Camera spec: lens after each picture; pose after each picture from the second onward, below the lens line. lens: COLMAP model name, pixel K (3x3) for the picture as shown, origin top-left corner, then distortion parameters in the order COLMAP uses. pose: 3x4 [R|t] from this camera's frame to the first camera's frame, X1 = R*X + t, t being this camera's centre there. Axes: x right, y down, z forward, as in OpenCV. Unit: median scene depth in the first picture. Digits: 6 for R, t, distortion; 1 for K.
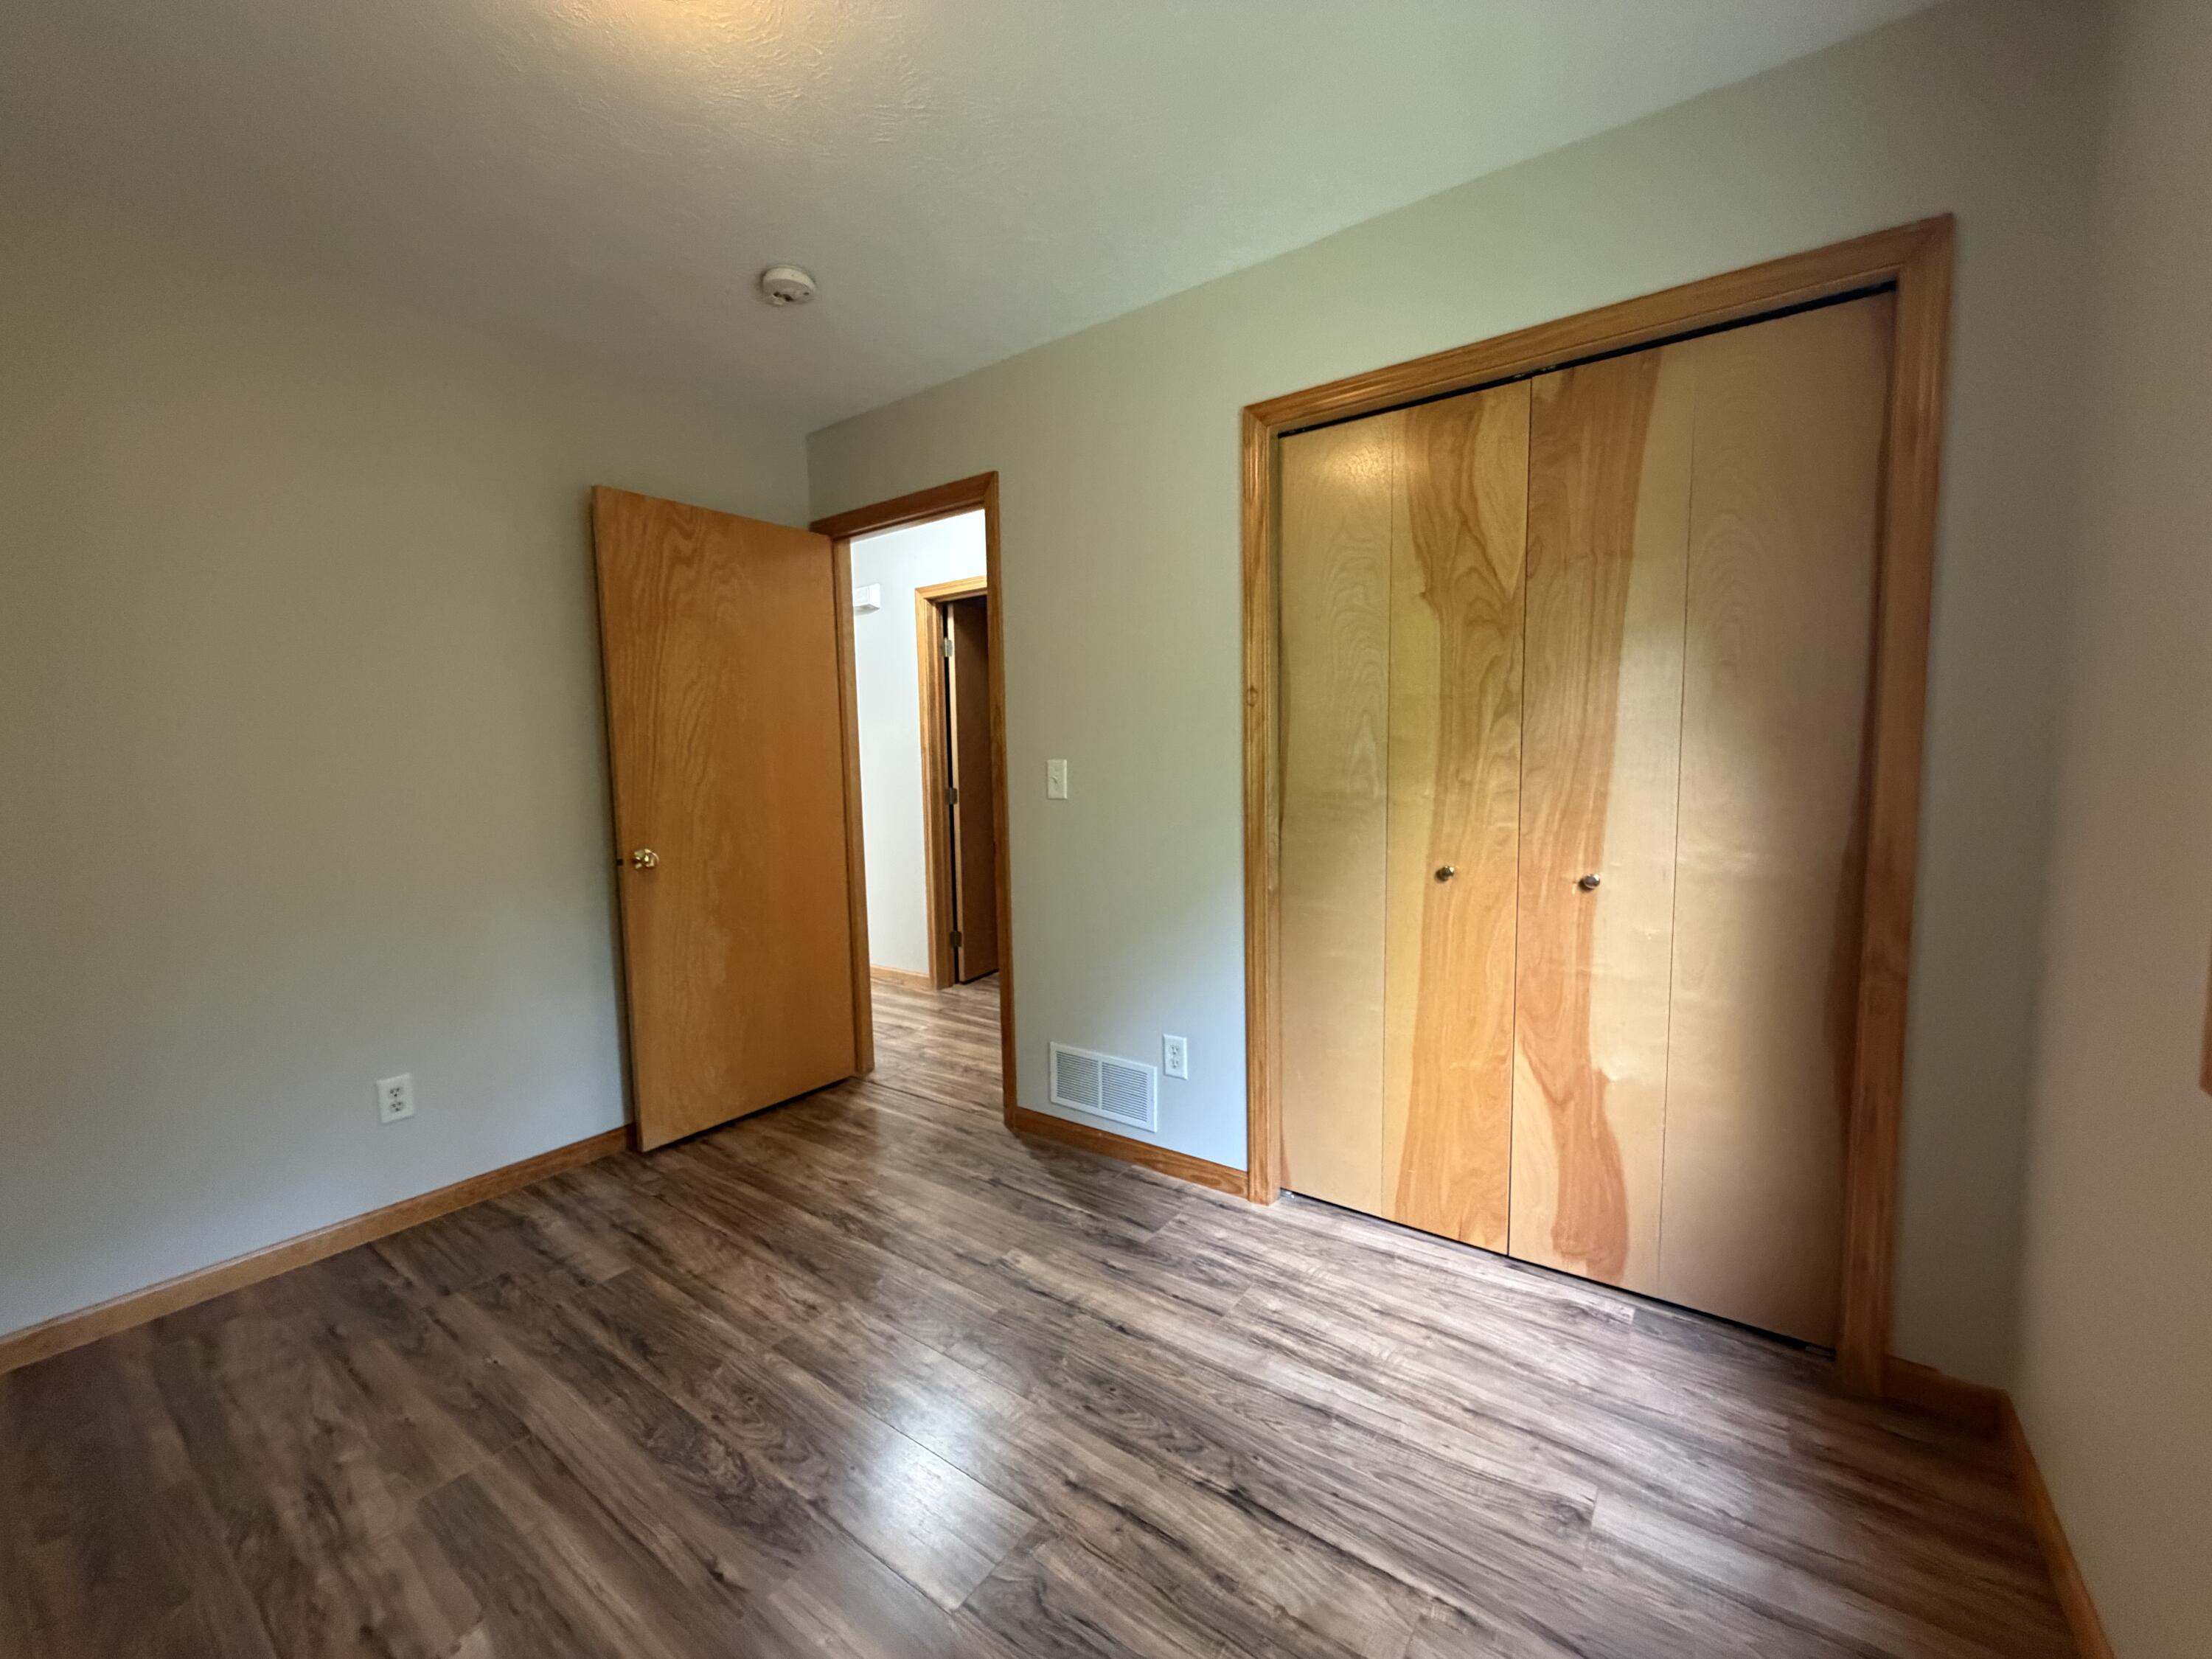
lens RADIAL K [[883.2, 0, 1097.6], [0, 883.2, 834.5], [0, 0, 1]] dist [0.000656, 0.000645]
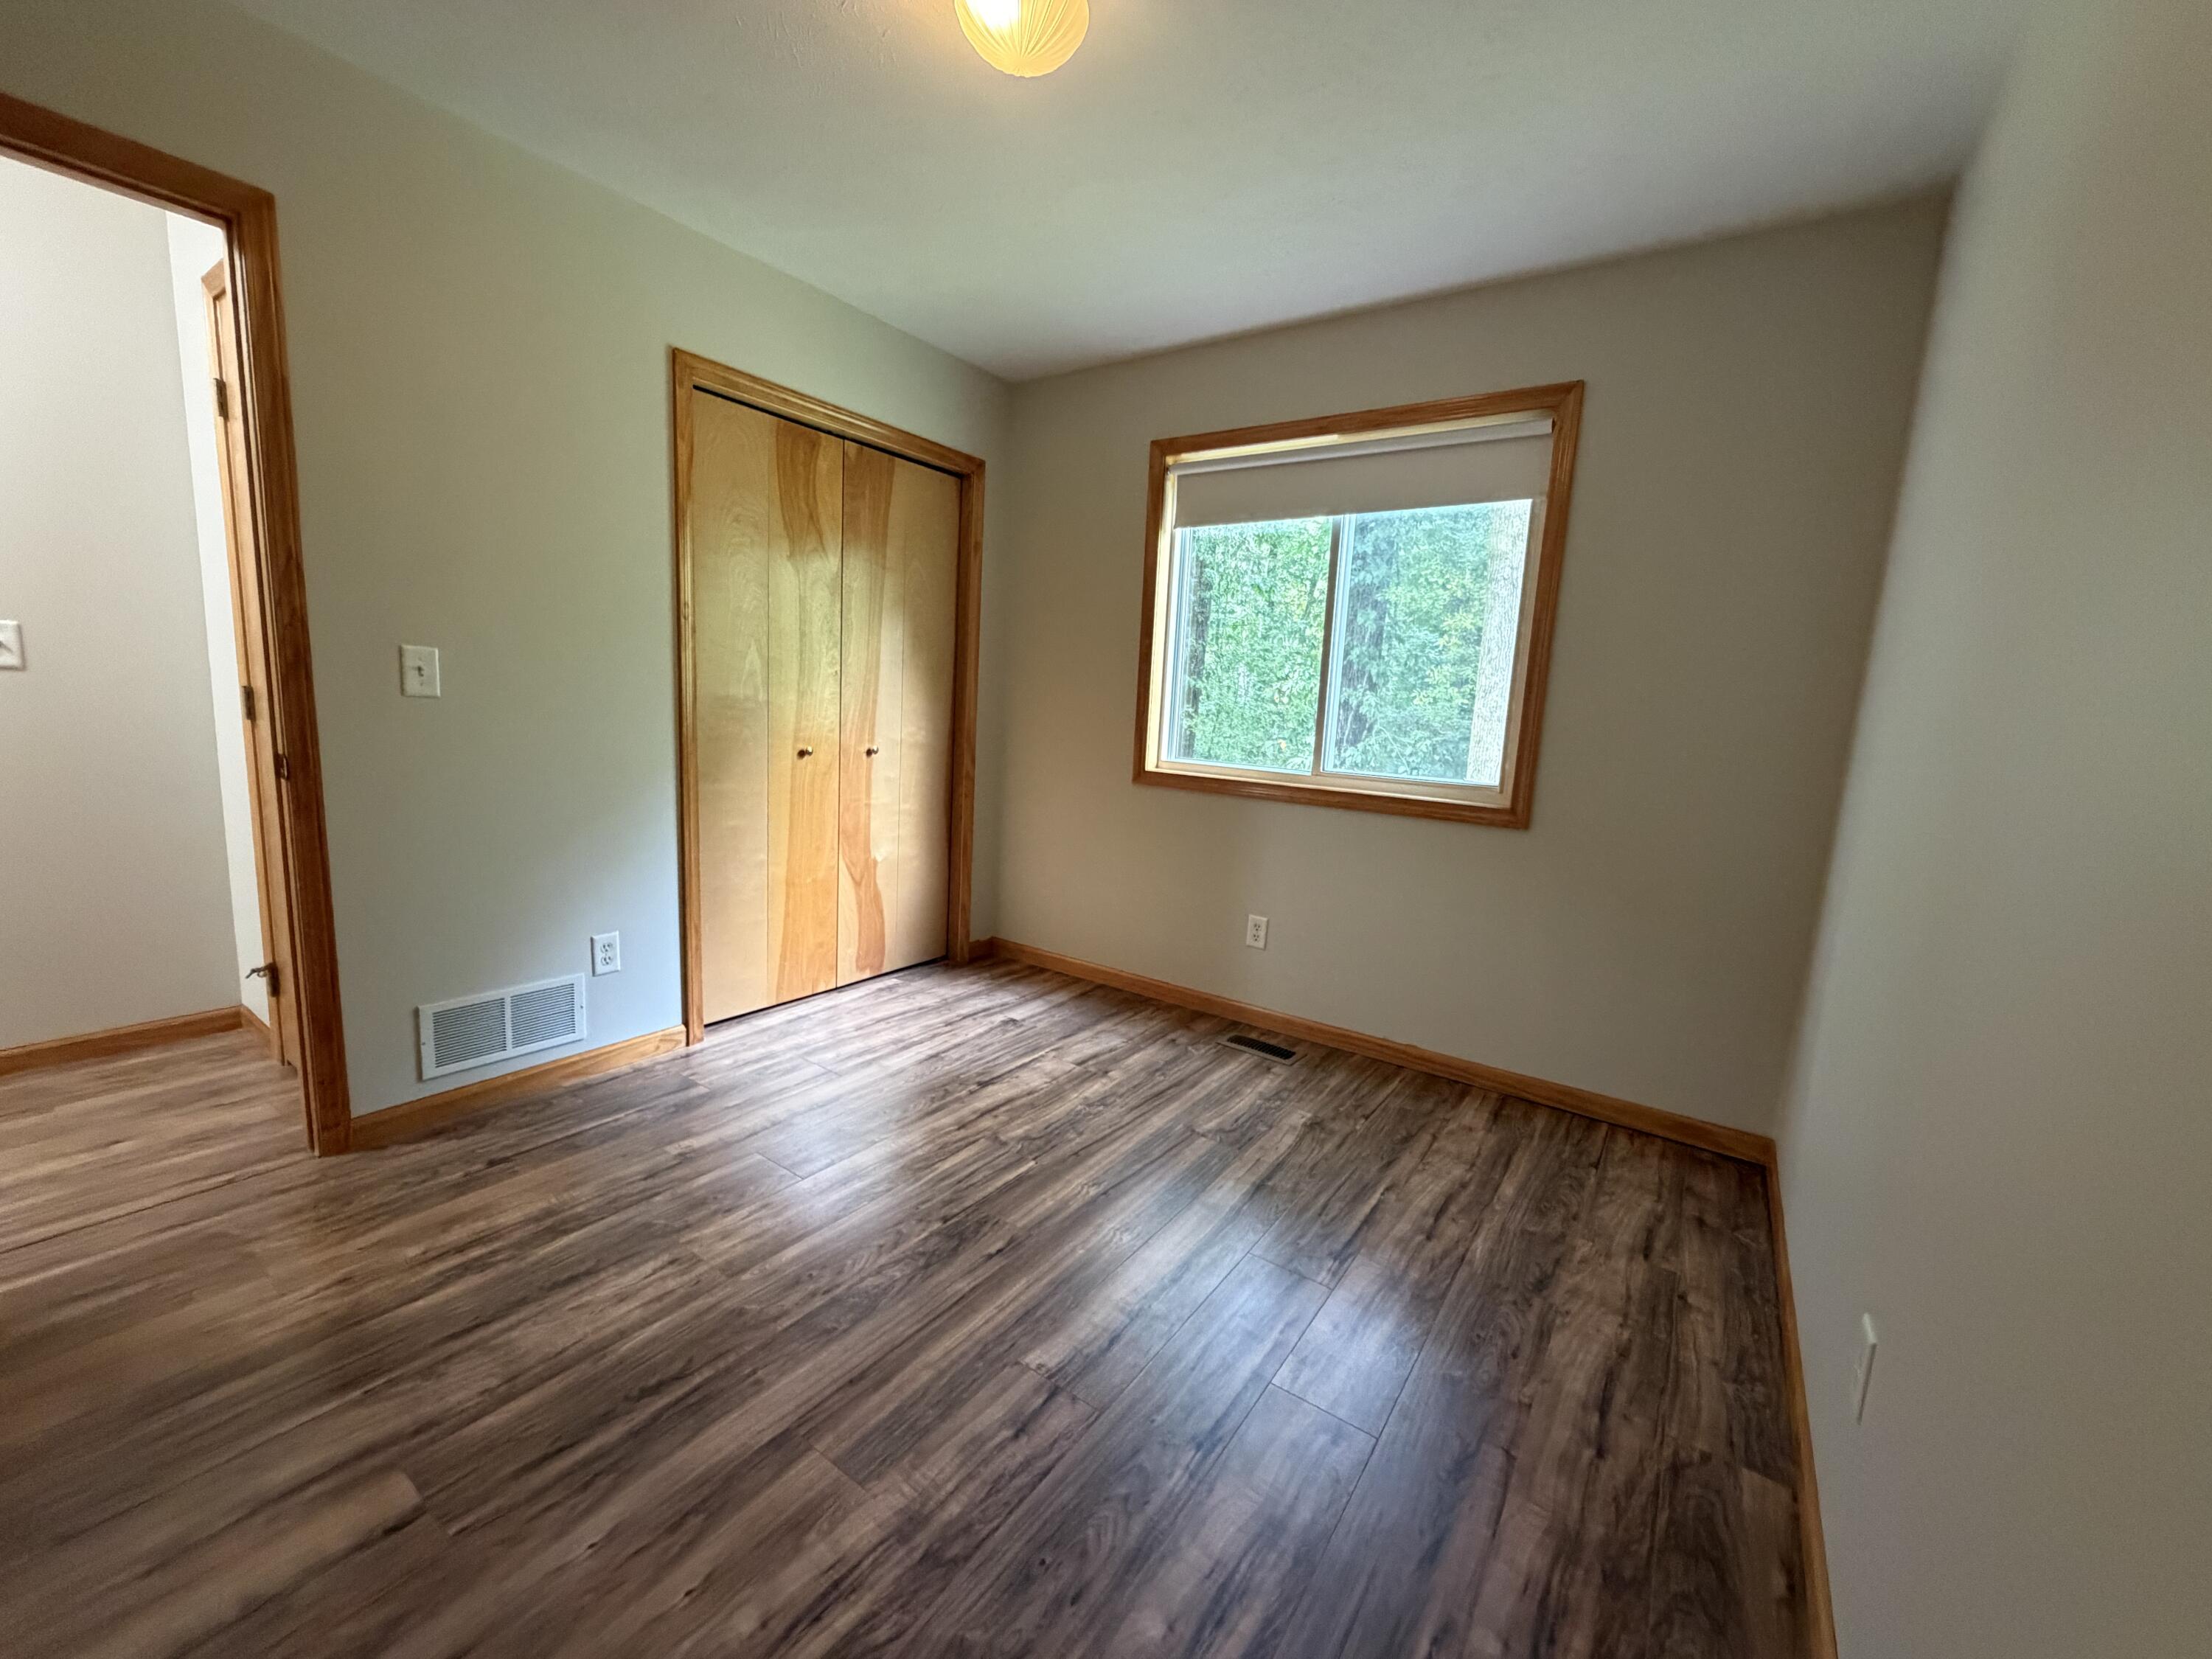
lens RADIAL K [[883.2, 0, 1097.6], [0, 883.2, 834.5], [0, 0, 1]] dist [0.000656, 0.000645]
pose [[-0.020017, -0.136365, 0.990456, -1.203327], [0.034912, 0.989955, 0.137002, -0.006761], [-0.999190, 0.037321, -0.015055, 0.580192]]
